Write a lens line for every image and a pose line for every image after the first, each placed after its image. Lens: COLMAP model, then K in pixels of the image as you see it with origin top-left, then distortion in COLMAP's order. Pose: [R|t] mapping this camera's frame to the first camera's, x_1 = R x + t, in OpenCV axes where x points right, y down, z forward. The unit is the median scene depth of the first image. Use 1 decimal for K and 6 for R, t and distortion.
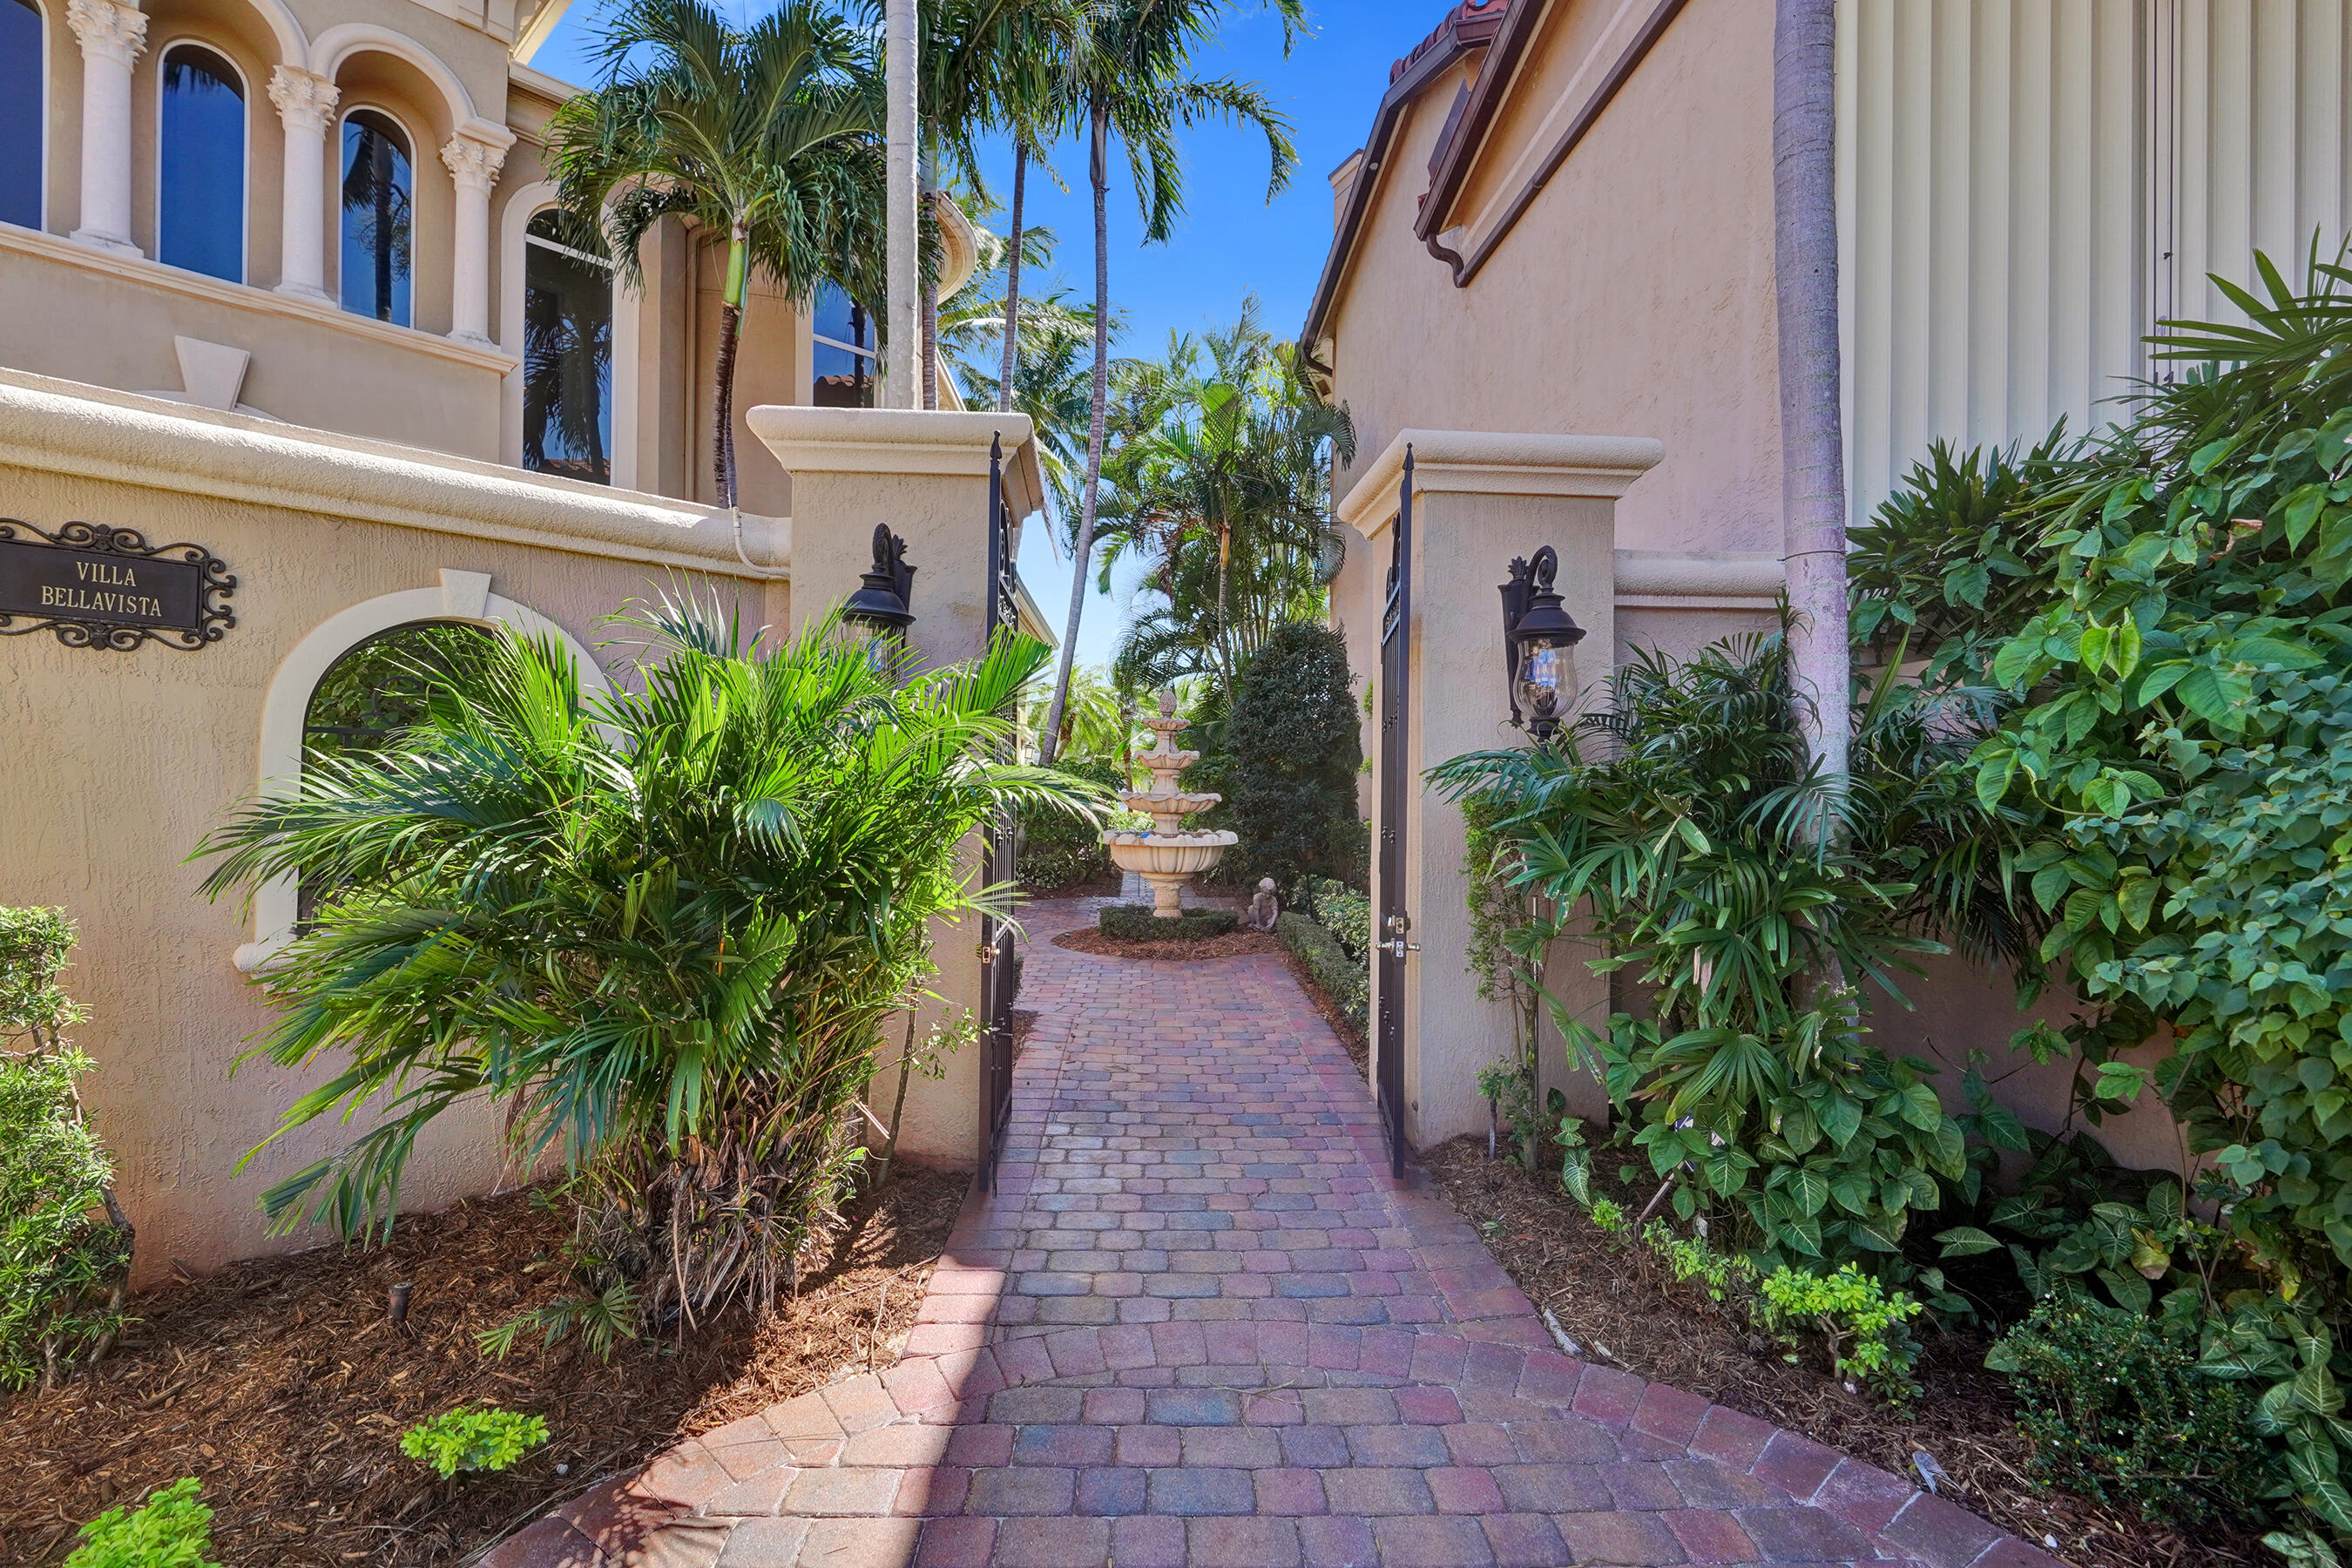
lens RADIAL K [[1116.3, 0, 1174.2], [0, 1116.3, 784.6], [0, 0, 1]] dist [-0.023724, 0.007048]
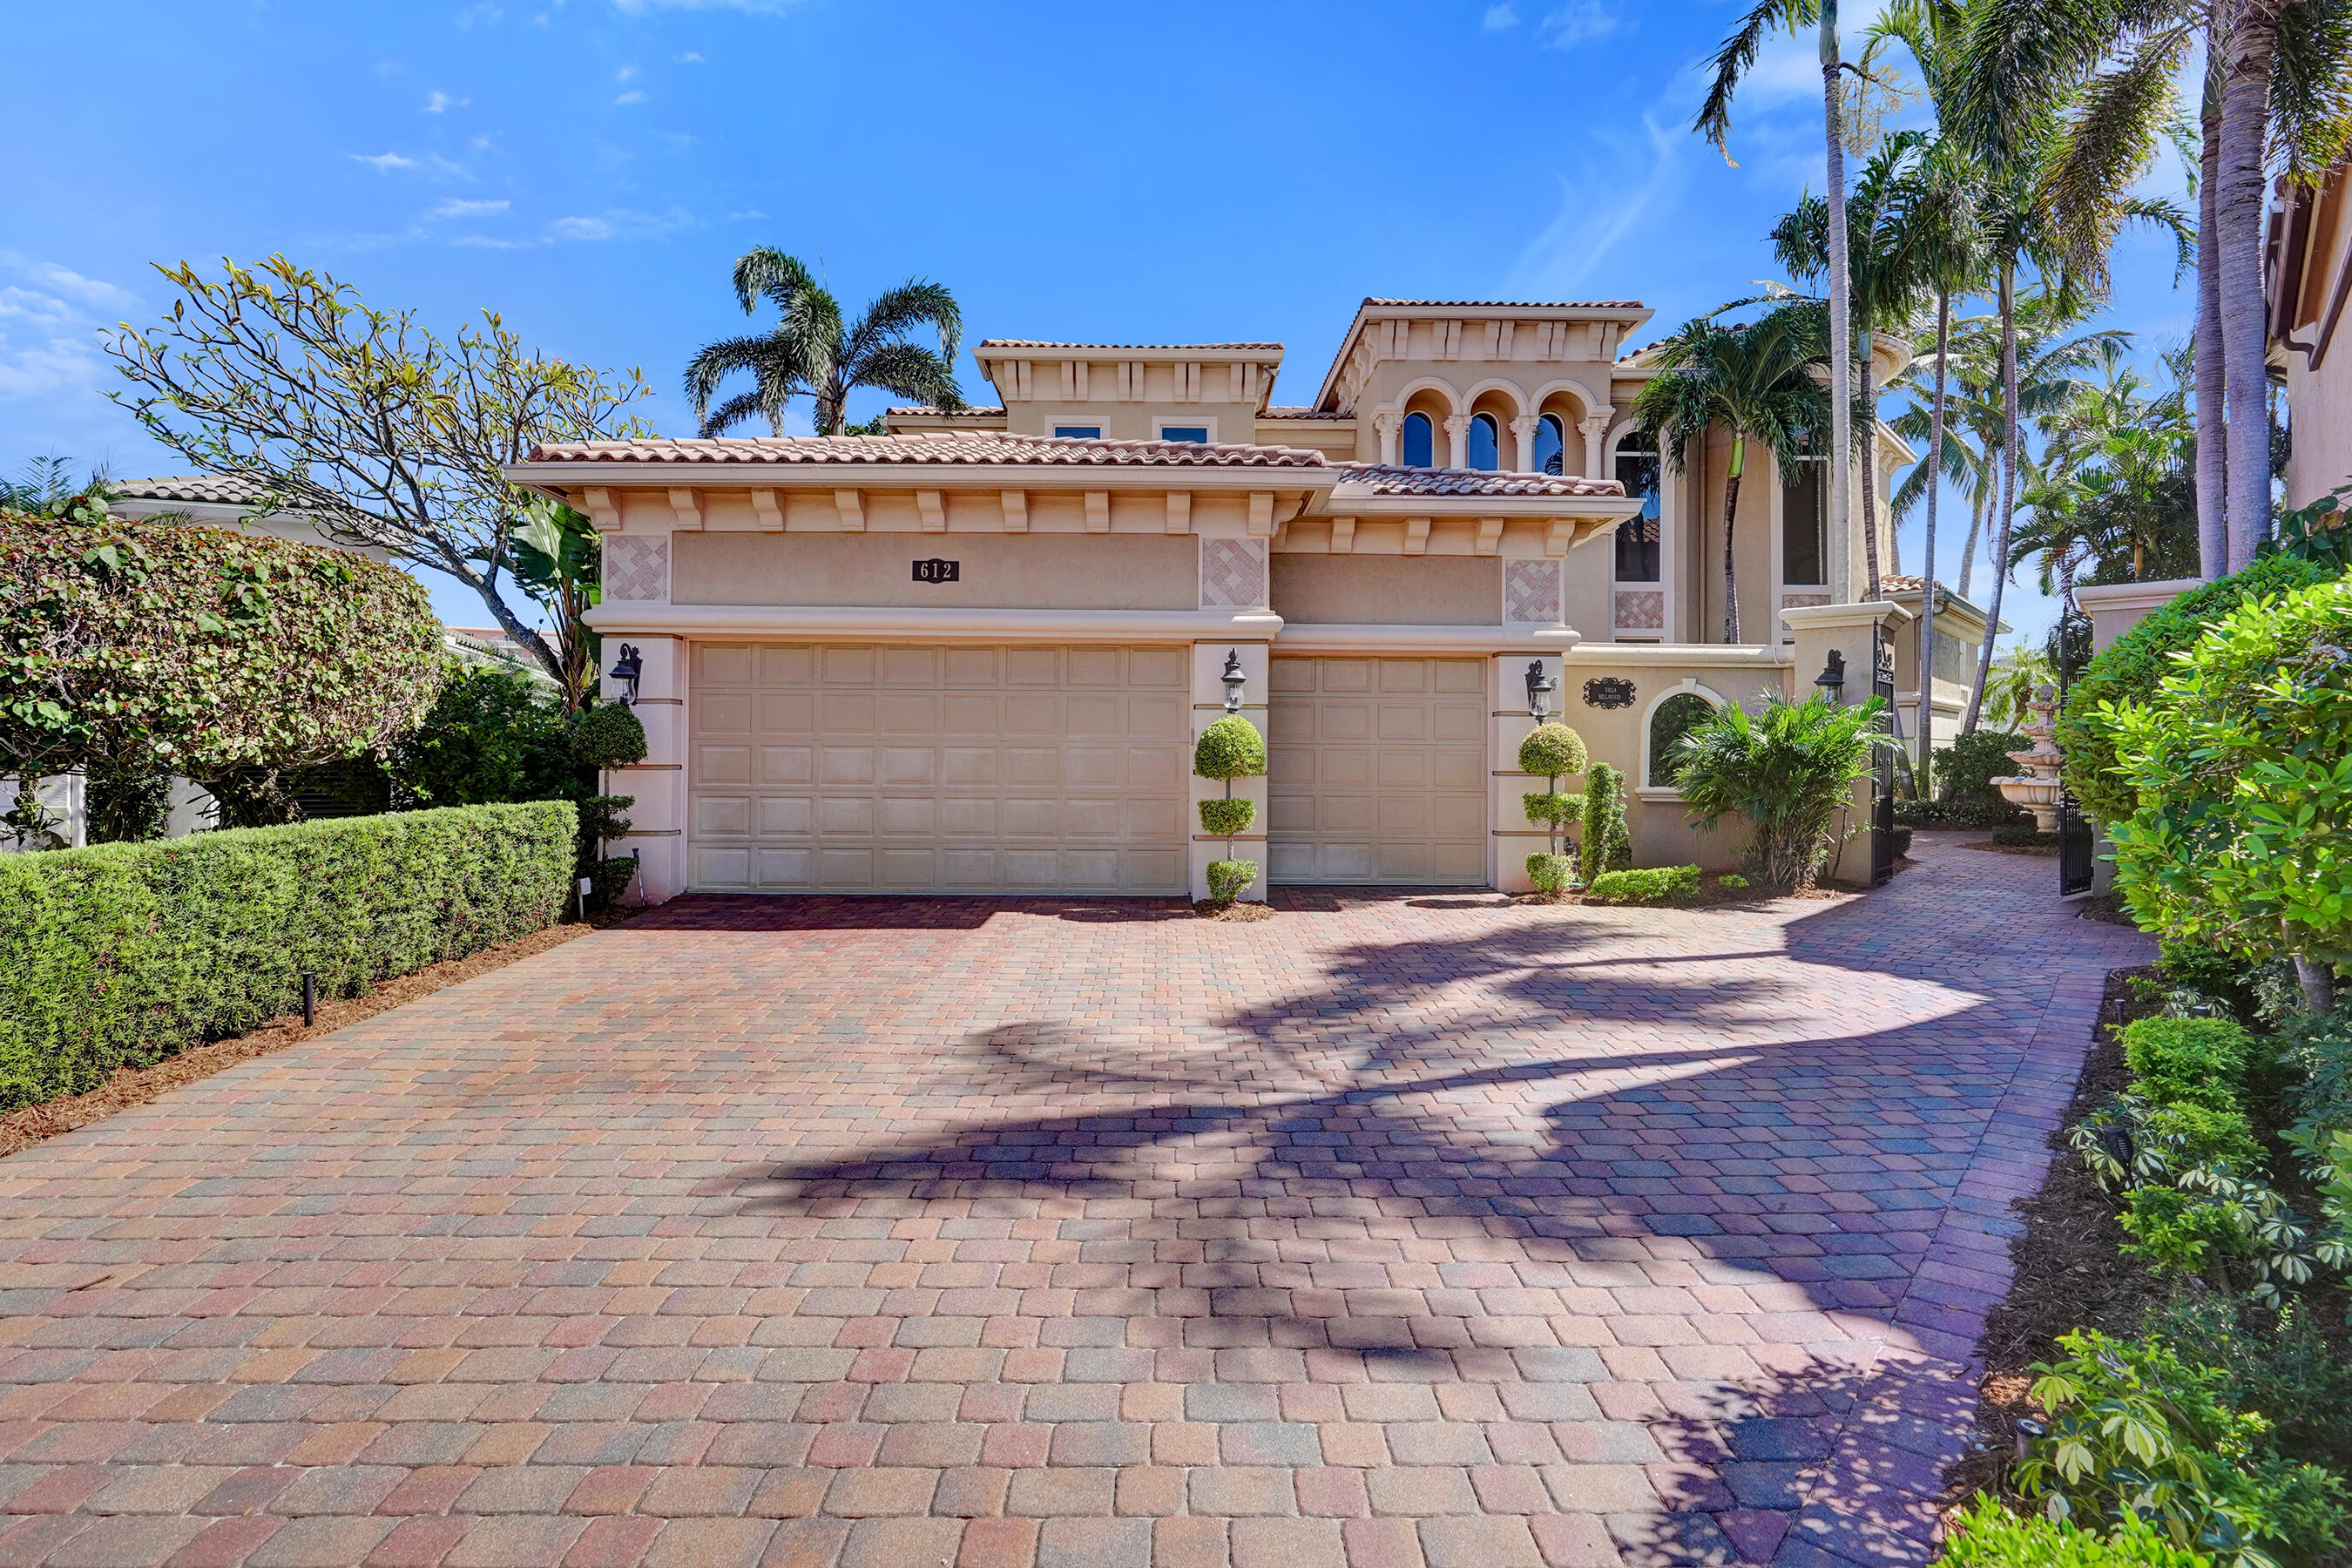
lens RADIAL K [[1116.3, 0, 1169.5], [0, 1116.3, 763.4], [0, 0, 1]] dist [-0.023724, 0.007048]
pose [[0.695761, -0.002358, -0.718269, 0.716338], [0.003905, 0.999992, 0.000500, 0.057902], [0.718263, -0.003152, 0.695765, -2.642649]]
